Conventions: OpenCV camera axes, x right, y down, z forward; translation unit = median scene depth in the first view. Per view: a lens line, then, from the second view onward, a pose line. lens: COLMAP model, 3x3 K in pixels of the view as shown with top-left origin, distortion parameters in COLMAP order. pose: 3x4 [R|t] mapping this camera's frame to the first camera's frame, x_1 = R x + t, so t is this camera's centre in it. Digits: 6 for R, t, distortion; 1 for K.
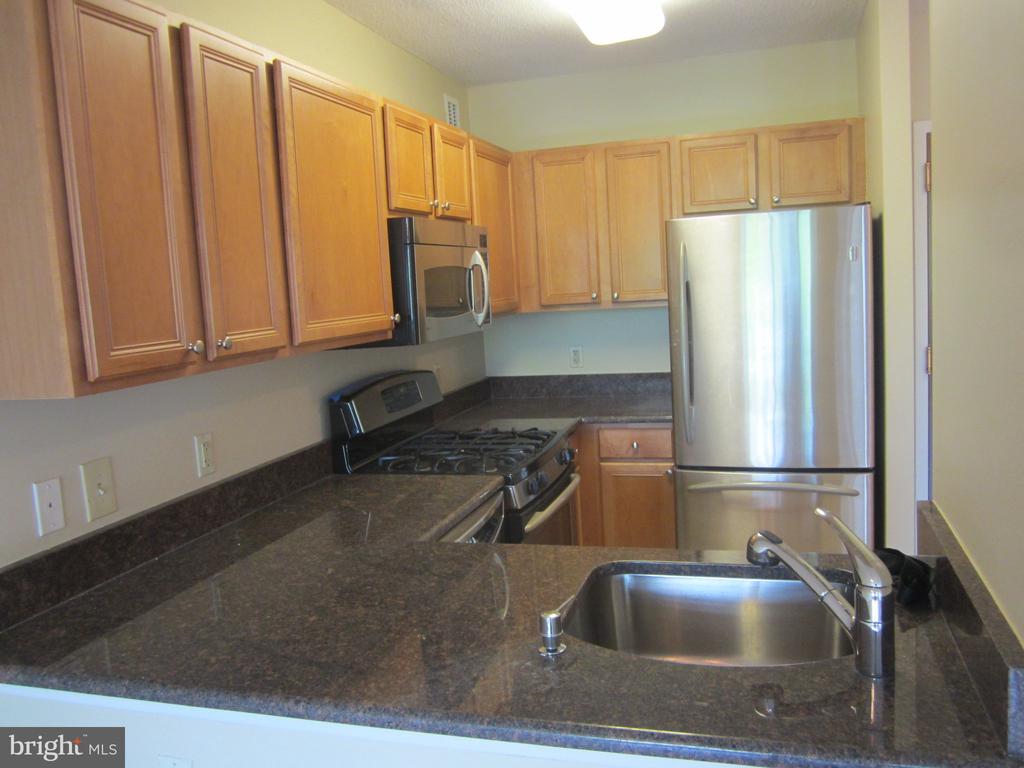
lens RADIAL K [[842.0, 0, 519.1], [0, 842.0, 380.3], [0, 0, 1]] dist [-0.036760, 0.008340]
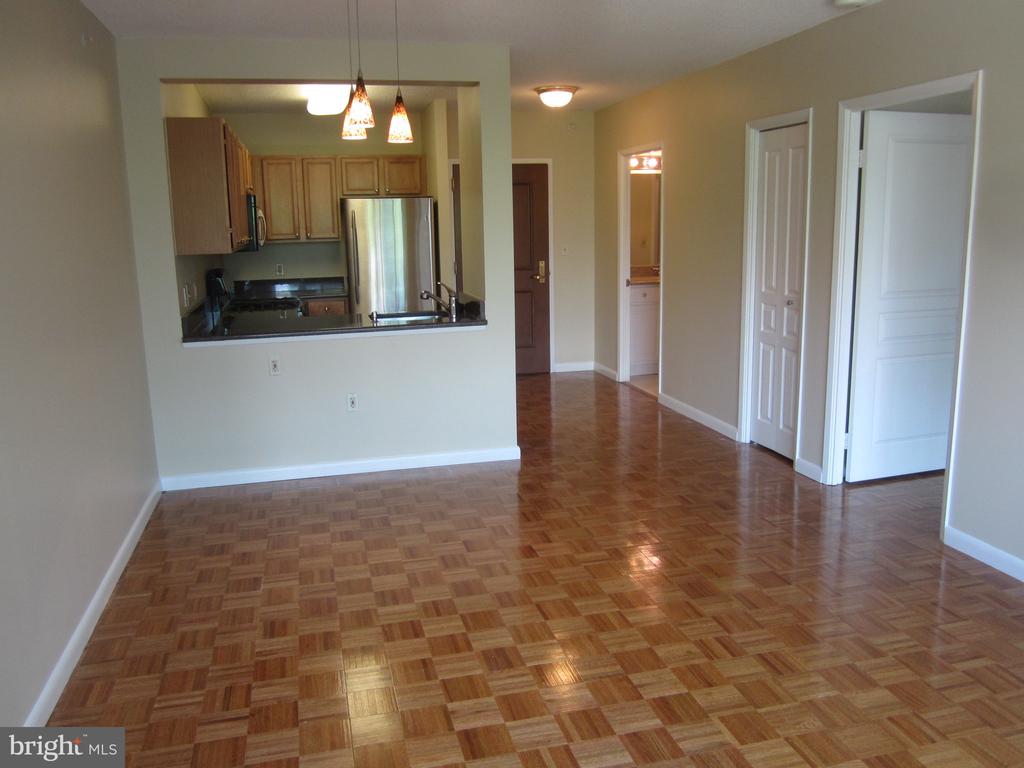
lens RADIAL K [[842.0, 0, 512.8], [0, 842.0, 381.7], [0, 0, 1]] dist [-0.036760, 0.008340]
pose [[0.880240, -0.043614, 0.472520, -0.429997], [0.022323, 0.998471, 0.050574, 0.161086], [-0.474003, -0.033969, 0.879868, -1.009836]]
